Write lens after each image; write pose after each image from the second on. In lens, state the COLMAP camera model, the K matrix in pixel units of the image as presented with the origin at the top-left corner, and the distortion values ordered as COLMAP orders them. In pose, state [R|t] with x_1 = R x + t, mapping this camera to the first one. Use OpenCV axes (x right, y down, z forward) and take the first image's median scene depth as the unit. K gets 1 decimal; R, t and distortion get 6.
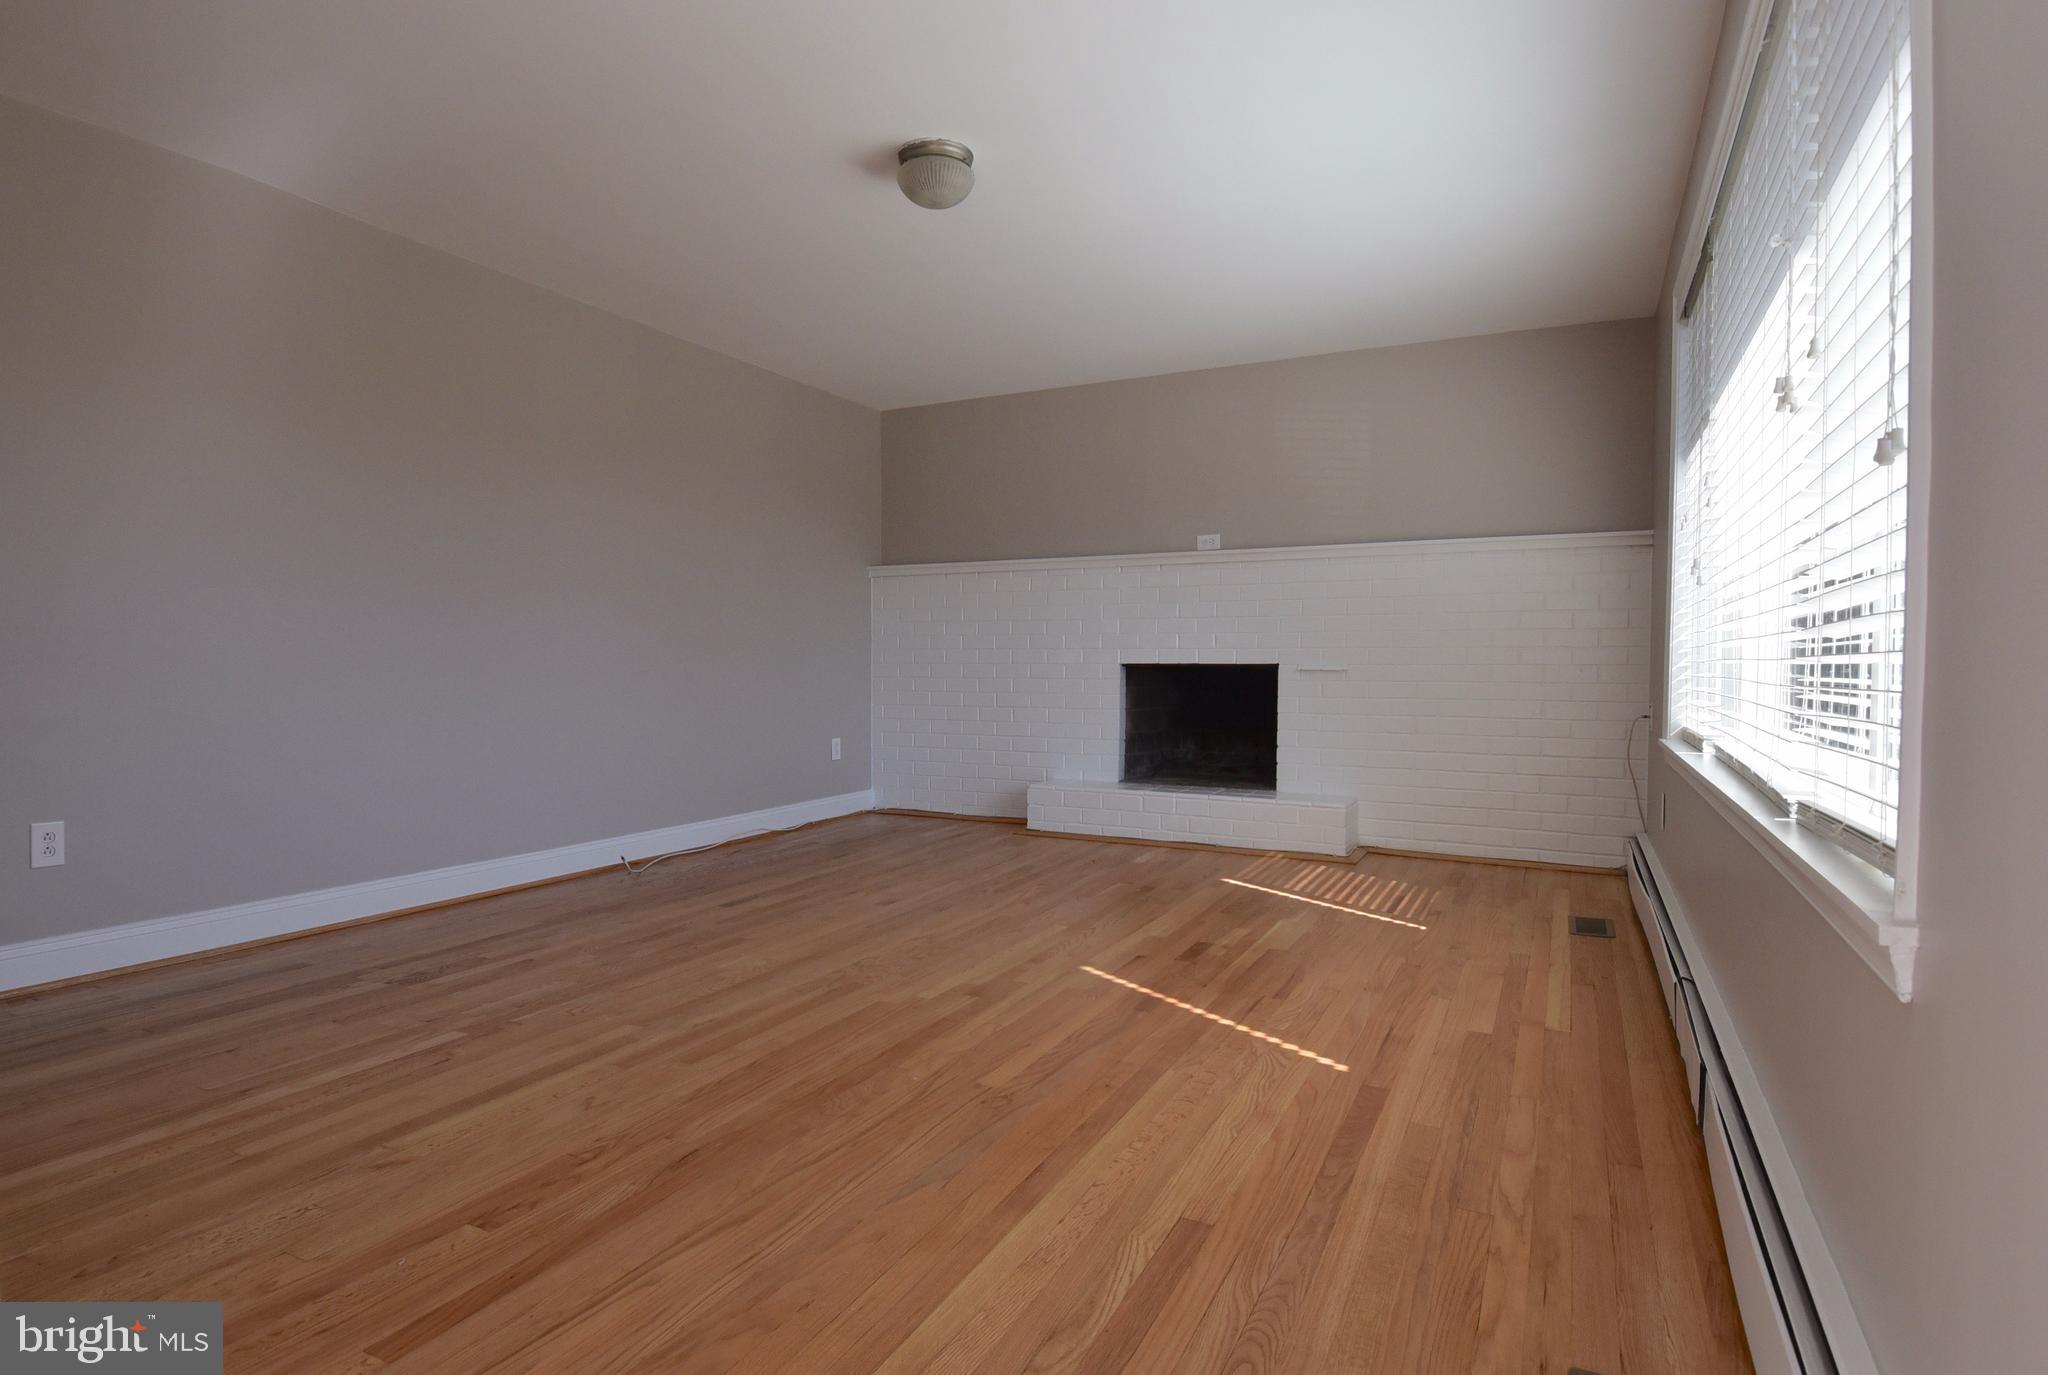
lens RADIAL K [[1074.9, 0, 1032.4], [0, 1074.9, 692.5], [0, 0, 1]] dist [0.017971, -0.003927]
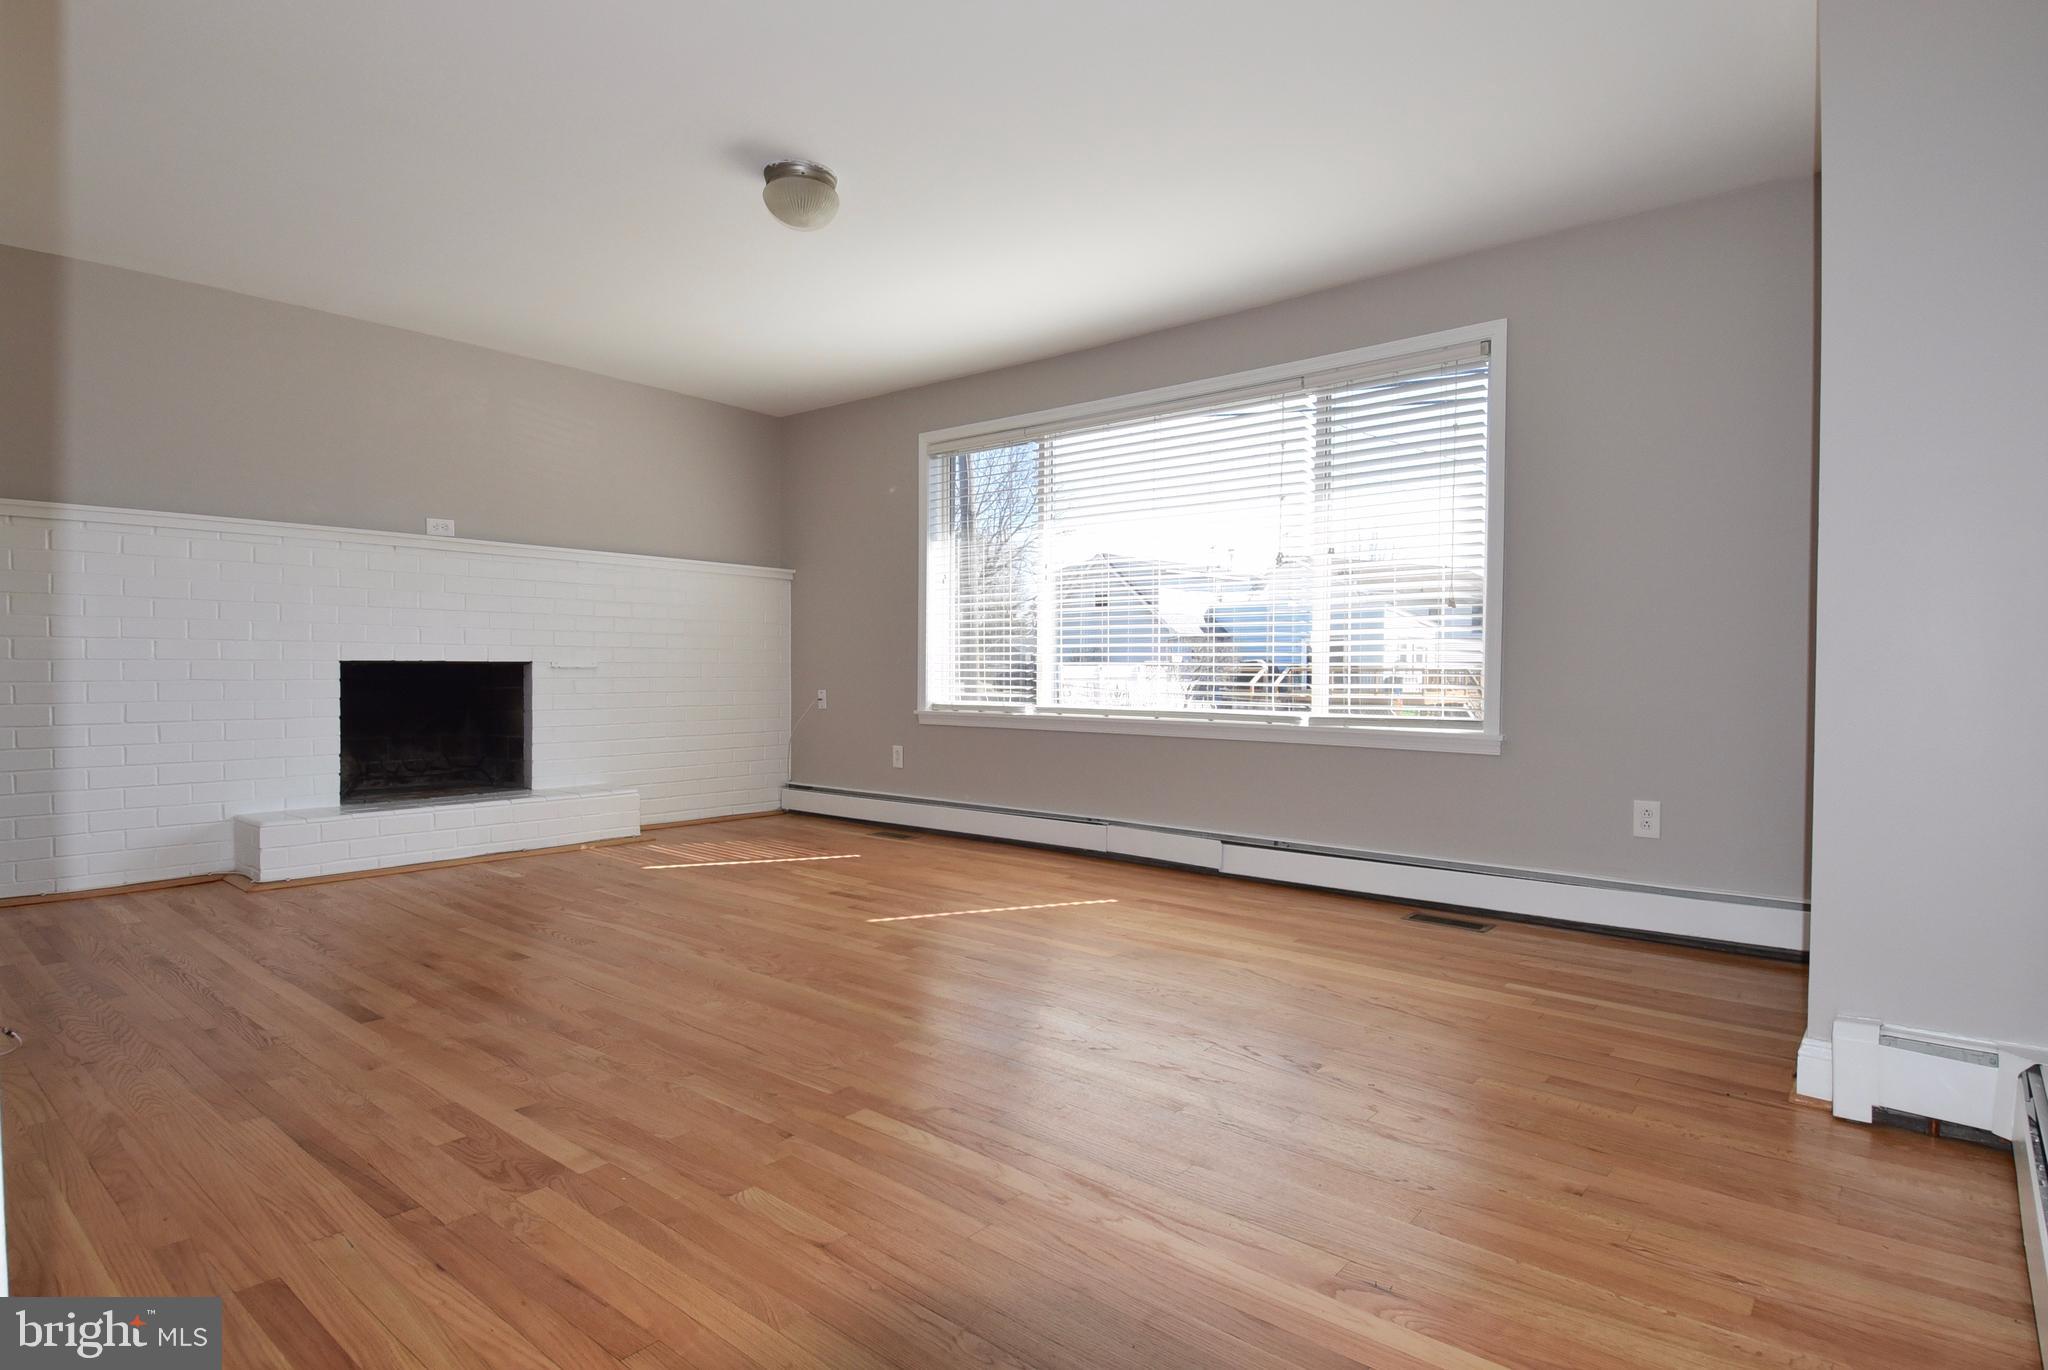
lens RADIAL K [[1074.9, 0, 1002.9], [0, 1074.9, 675.7], [0, 0, 1]] dist [0.017971, -0.003927]
pose [[0.249608, -0.011469, 0.968279, -1.053207], [0.020694, 0.999765, 0.006507, -0.018570], [-0.968126, 0.018414, 0.249786, 0.551758]]
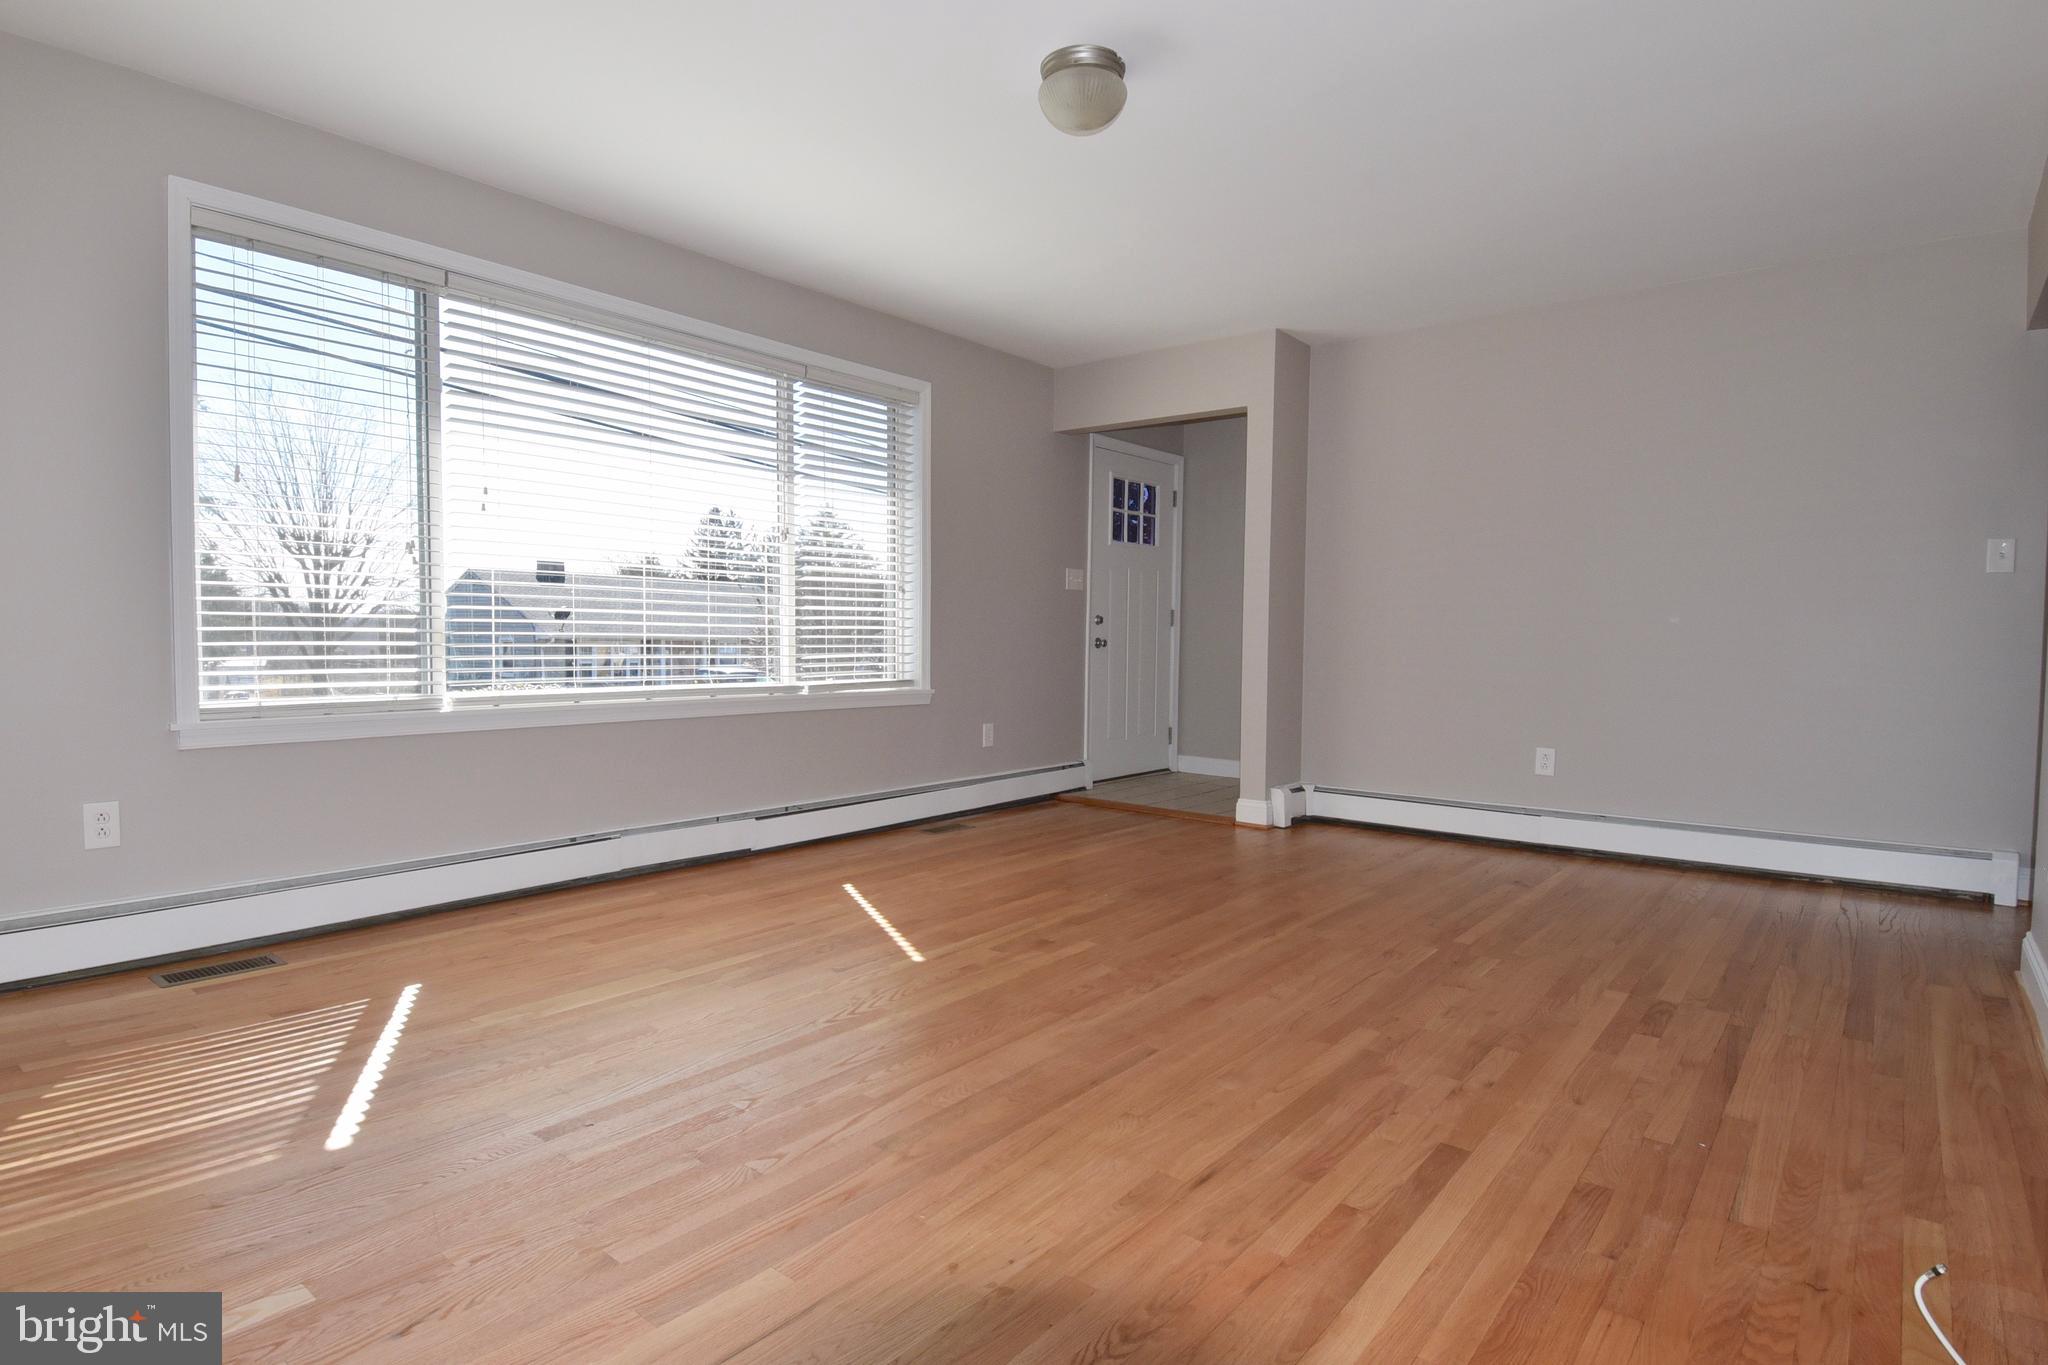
lens RADIAL K [[1074.9, 0, 1020.1], [0, 1074.9, 679.7], [0, 0, 1]] dist [0.017971, -0.003927]
pose [[-0.974764, -0.023539, 0.221994, -0.244591], [-0.009290, 0.997841, 0.065012, -0.056097], [-0.223045, 0.061309, -0.972878, 1.886681]]
